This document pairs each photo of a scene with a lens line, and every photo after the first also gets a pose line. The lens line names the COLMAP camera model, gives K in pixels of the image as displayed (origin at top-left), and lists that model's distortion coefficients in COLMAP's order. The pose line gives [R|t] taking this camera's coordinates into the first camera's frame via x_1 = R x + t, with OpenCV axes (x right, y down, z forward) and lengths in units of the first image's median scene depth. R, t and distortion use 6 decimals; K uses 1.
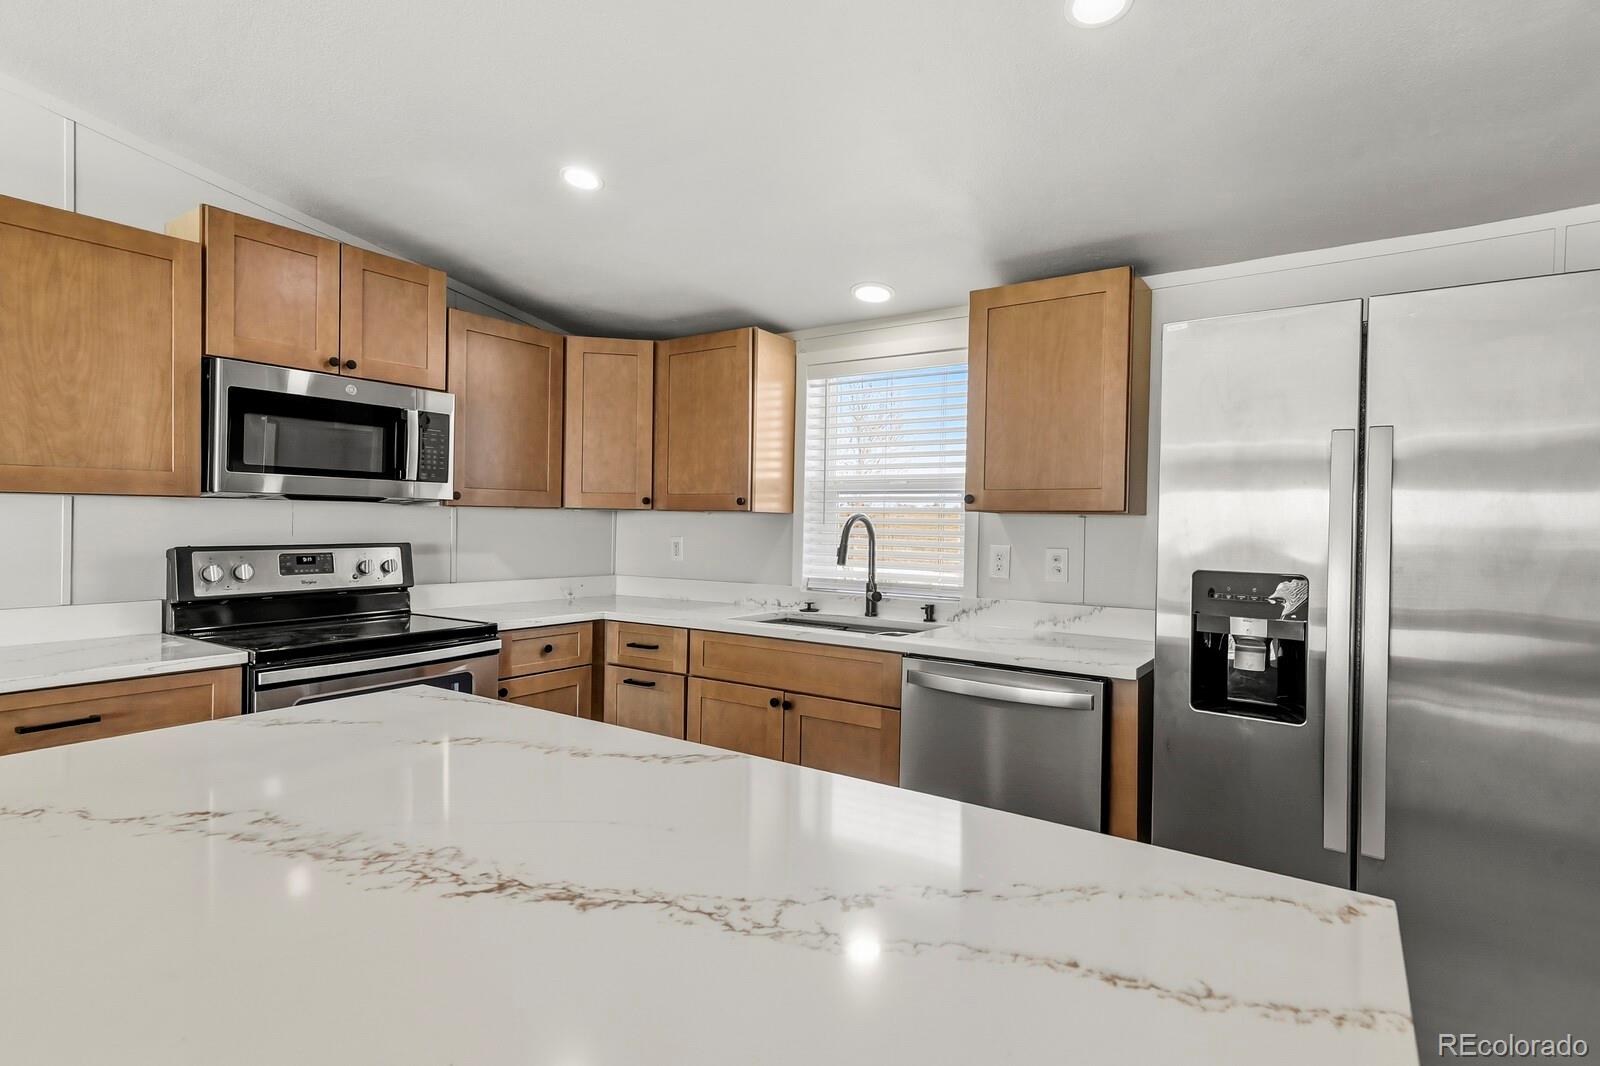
lens RADIAL K [[779.3, 0, 806.1], [0, 779.3, 524.4], [0, 0, 1]] dist [0.019335, -0.000967]
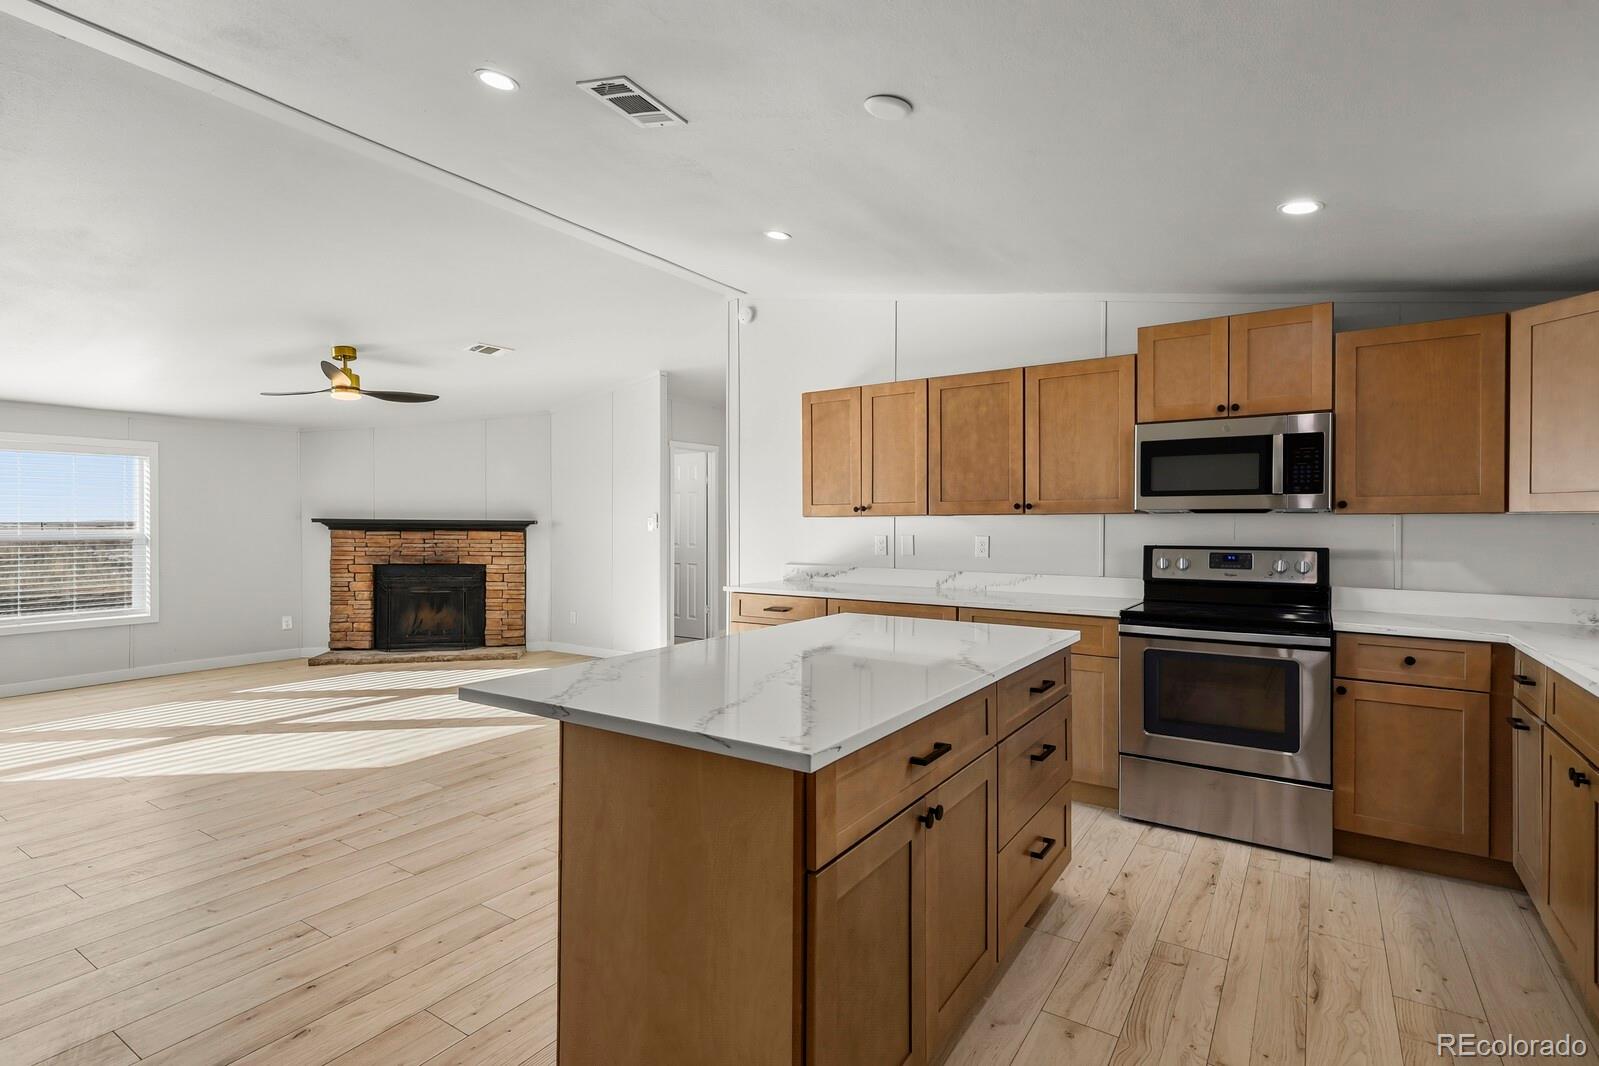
lens RADIAL K [[778.8, 0, 805.6], [0, 778.8, 524.4], [0, 0, 1]] dist [0.019335, -0.000967]
pose [[0.020909, -0.011053, -0.999720, 0.621730], [-0.006526, 0.999916, -0.011192, 0.007595], [0.999760, 0.006759, 0.020835, 0.238406]]
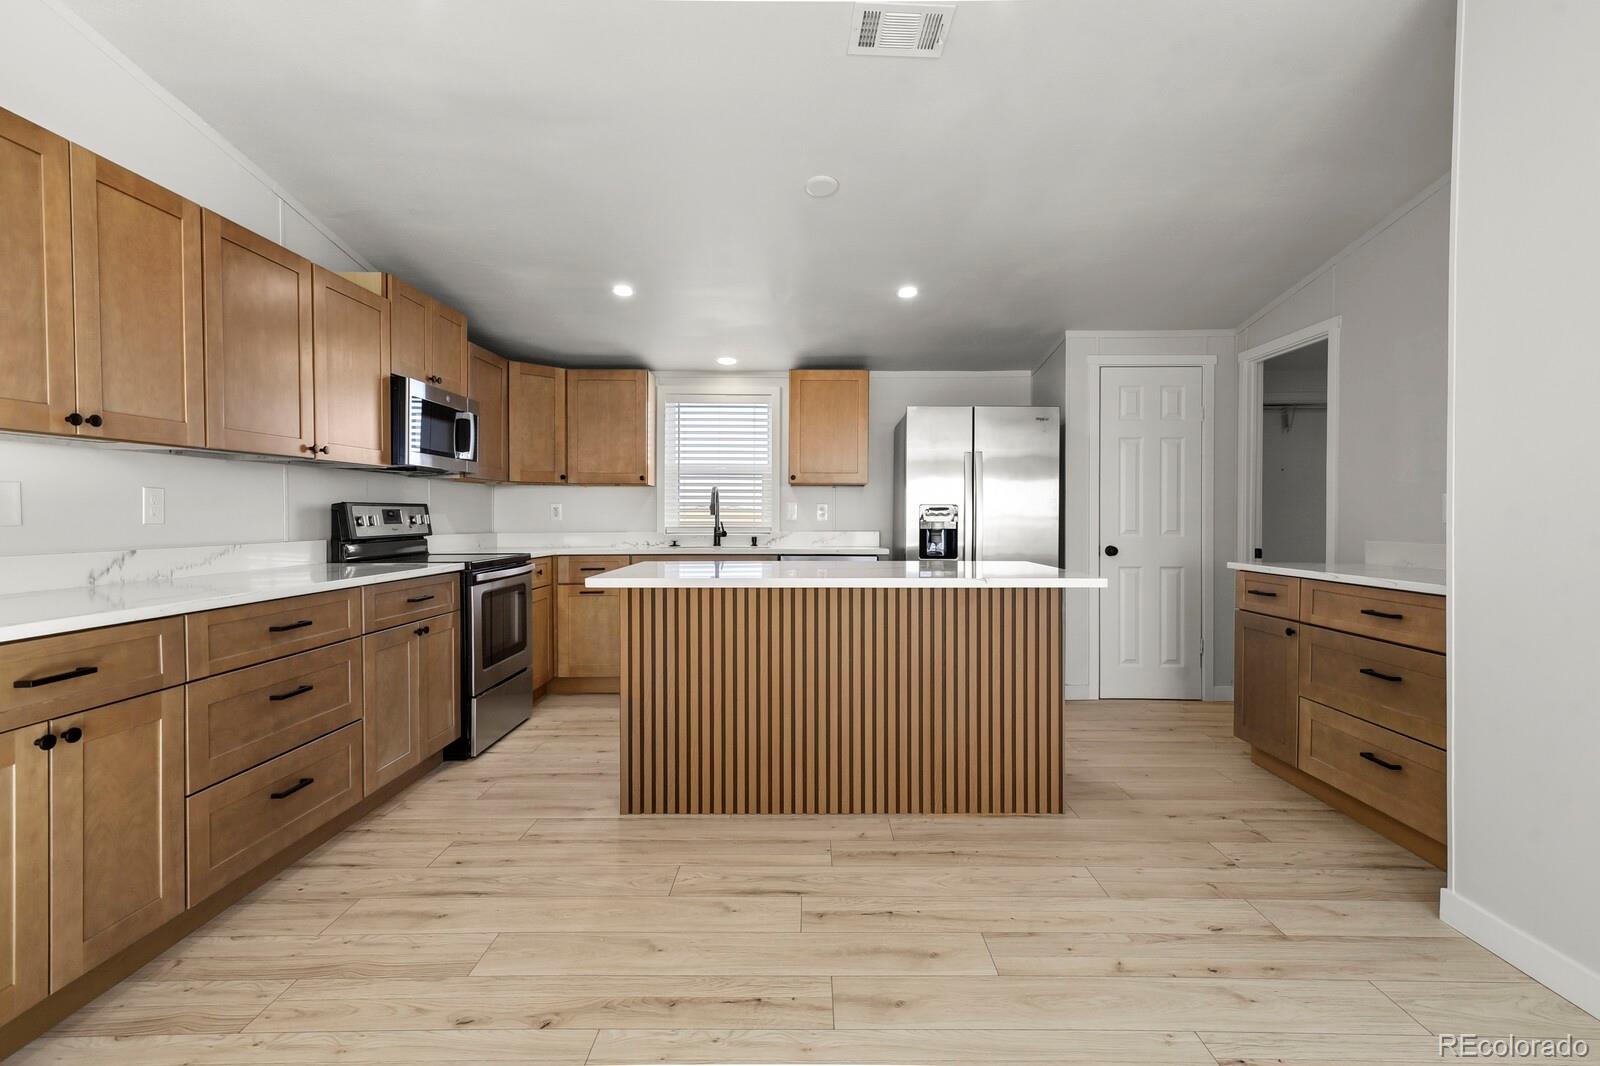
lens RADIAL K [[779.3, 0, 806.1], [0, 779.3, 524.4], [0, 0, 1]] dist [0.019335, -0.000967]
pose [[0.823522, -0.020124, 0.566927, -0.762681], [0.013704, 0.999785, 0.015582, 0.048368], [-0.567119, -0.005063, 0.823620, -0.545479]]
